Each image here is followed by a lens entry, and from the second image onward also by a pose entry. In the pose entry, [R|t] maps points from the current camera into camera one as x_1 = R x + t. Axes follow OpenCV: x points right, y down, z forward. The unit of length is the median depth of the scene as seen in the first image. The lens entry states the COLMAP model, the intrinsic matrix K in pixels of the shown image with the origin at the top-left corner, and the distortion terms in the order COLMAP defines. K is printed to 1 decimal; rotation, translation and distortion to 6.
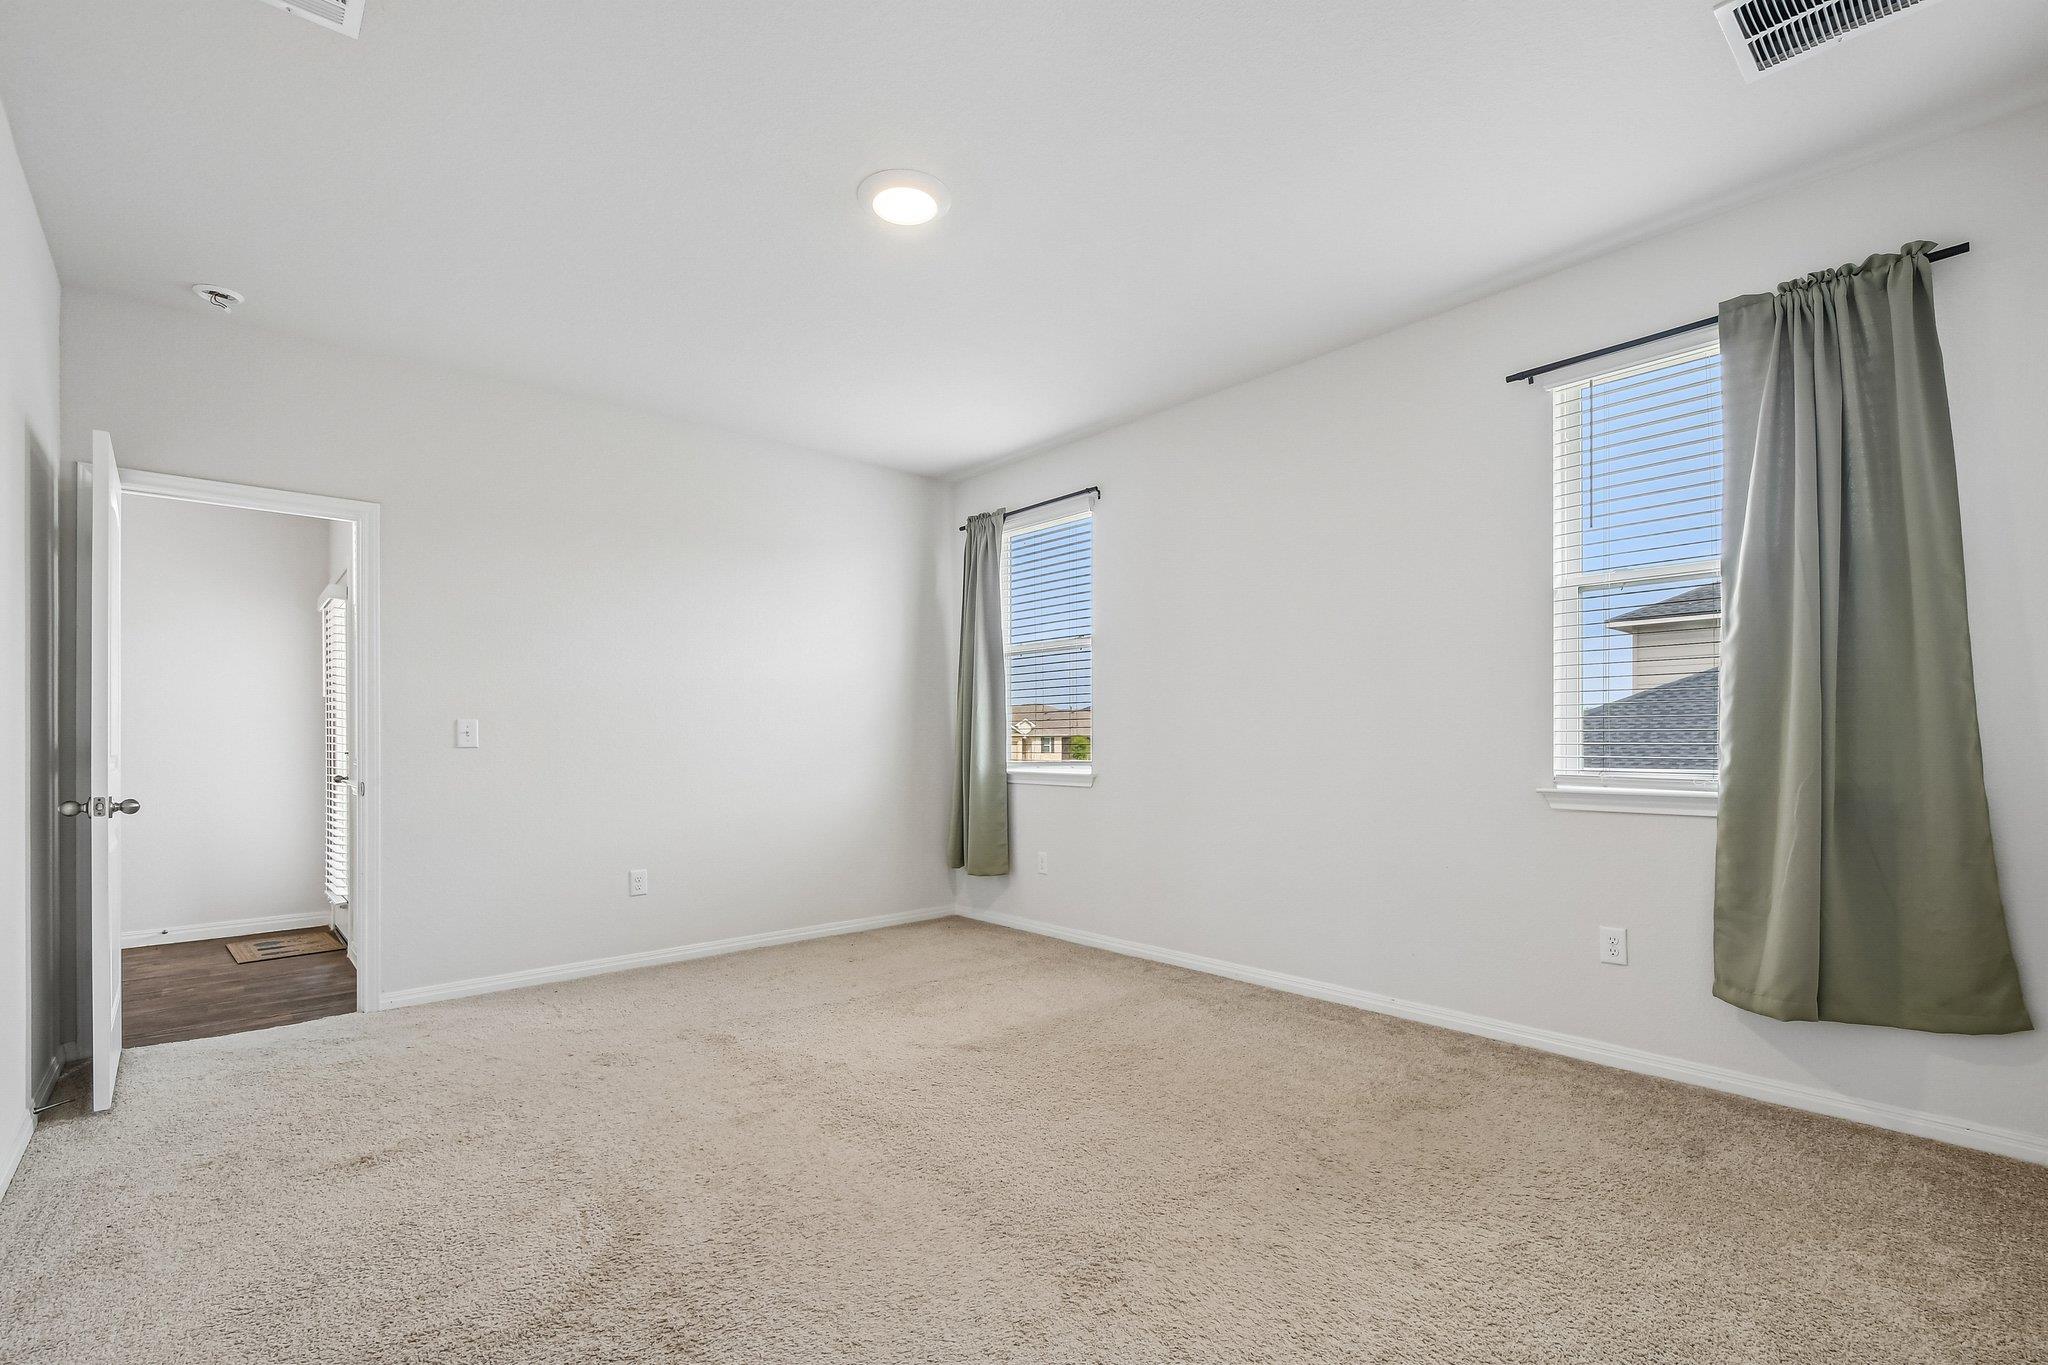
lens RADIAL K [[903.0, 0, 1023.3], [0, 903.0, 742.0], [0, 0, 1]] dist [0.000410, -0.000342]
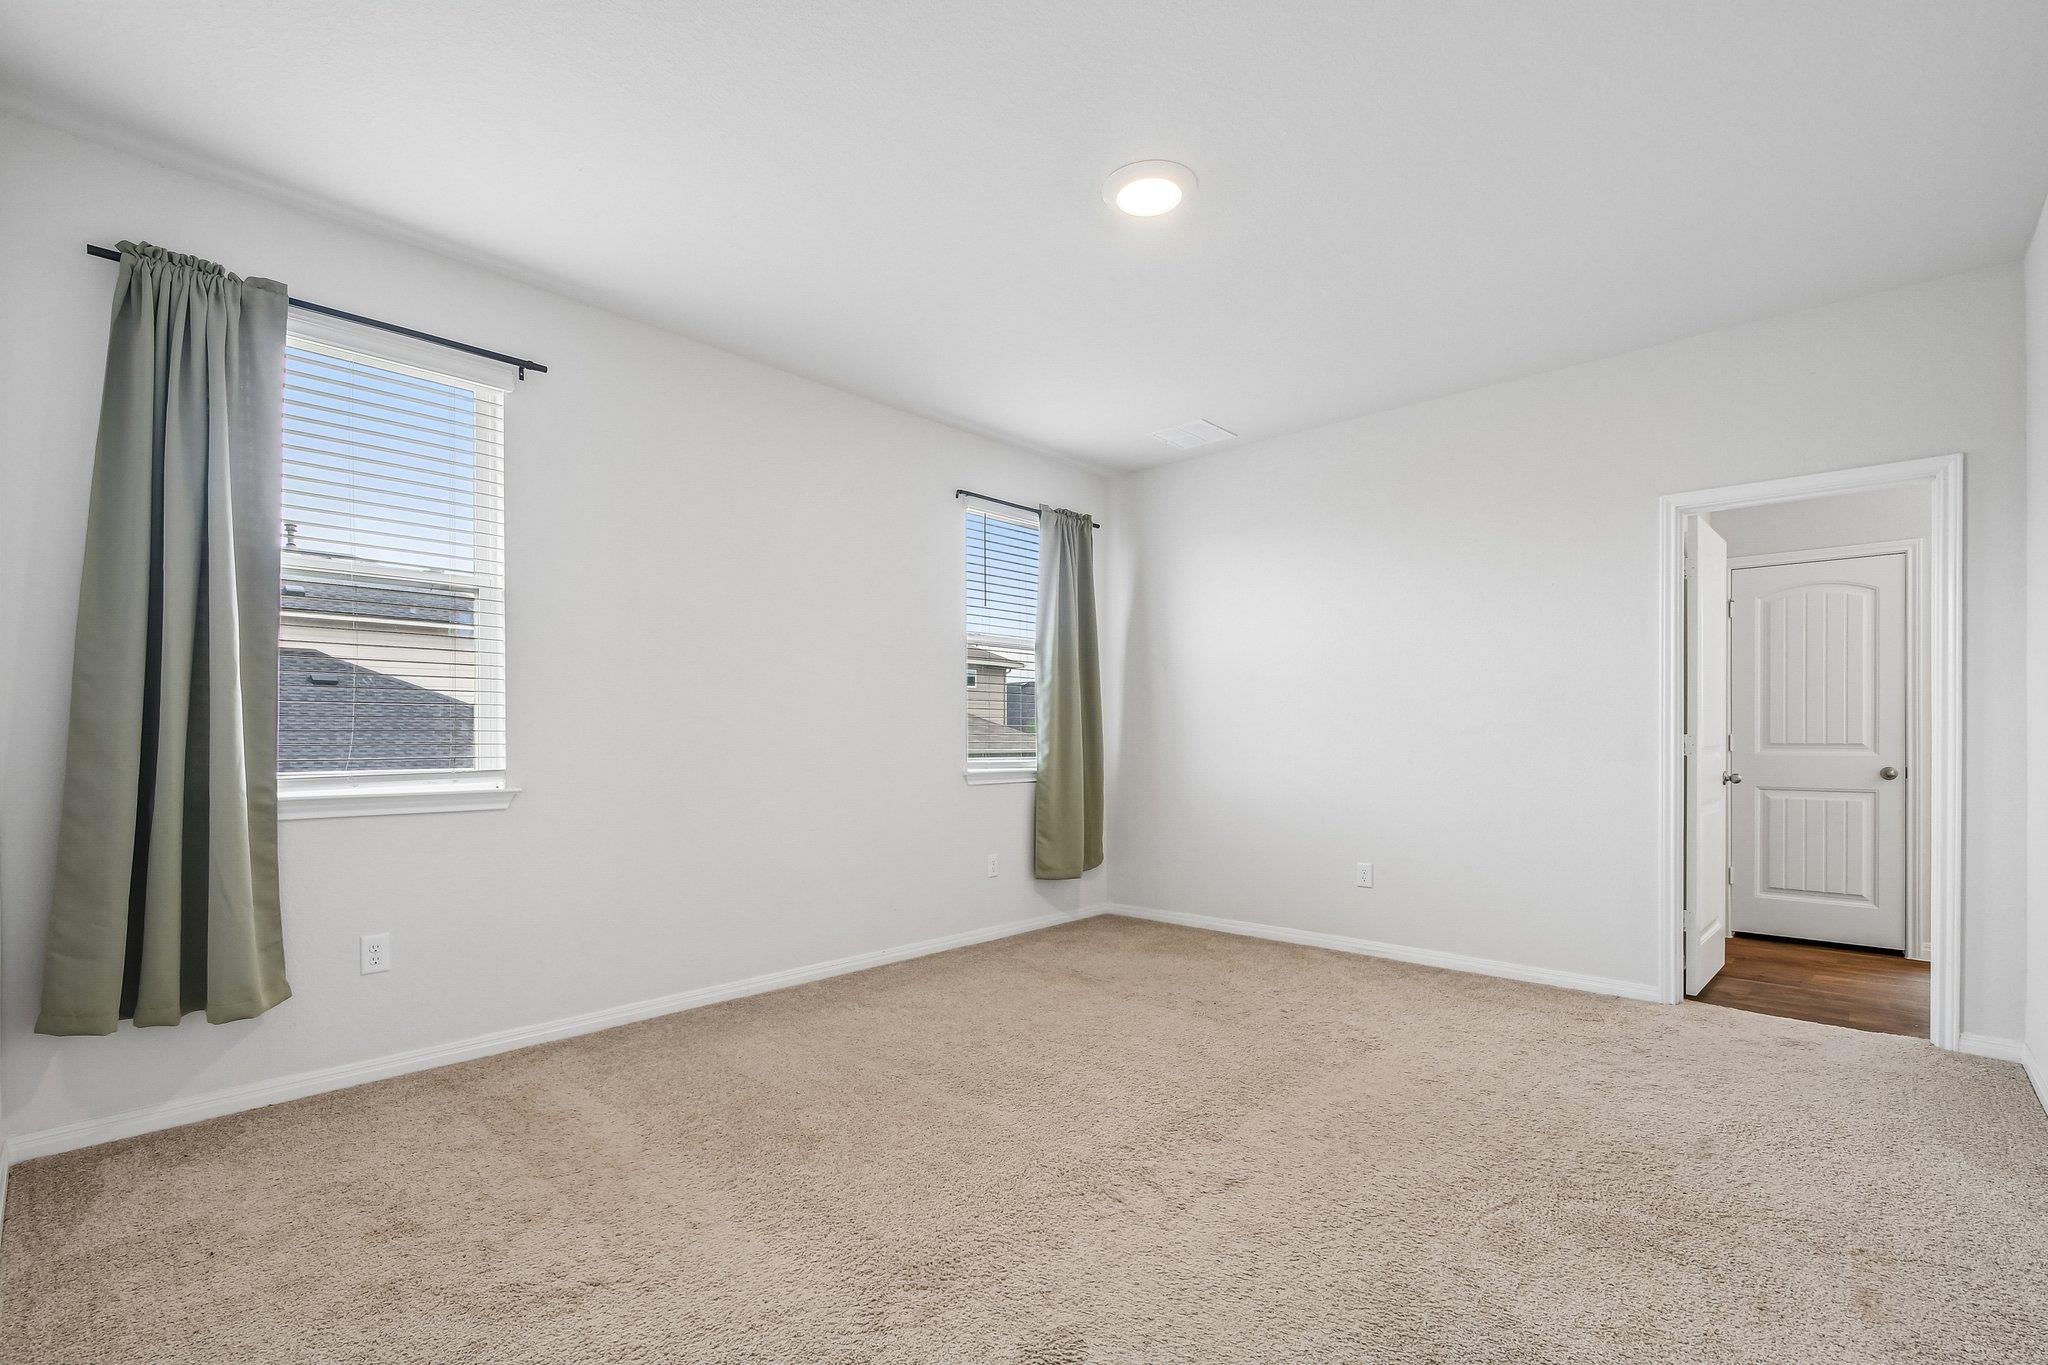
lens RADIAL K [[903.0, 0, 1023.3], [0, 903.0, 742.0], [0, 0, 1]] dist [0.000410, -0.000342]
pose [[-0.080499, -0.005616, 0.996739, -0.638489], [-0.002293, 0.999983, 0.005449, -0.004385], [-0.996752, -0.001847, -0.080511, 0.705318]]
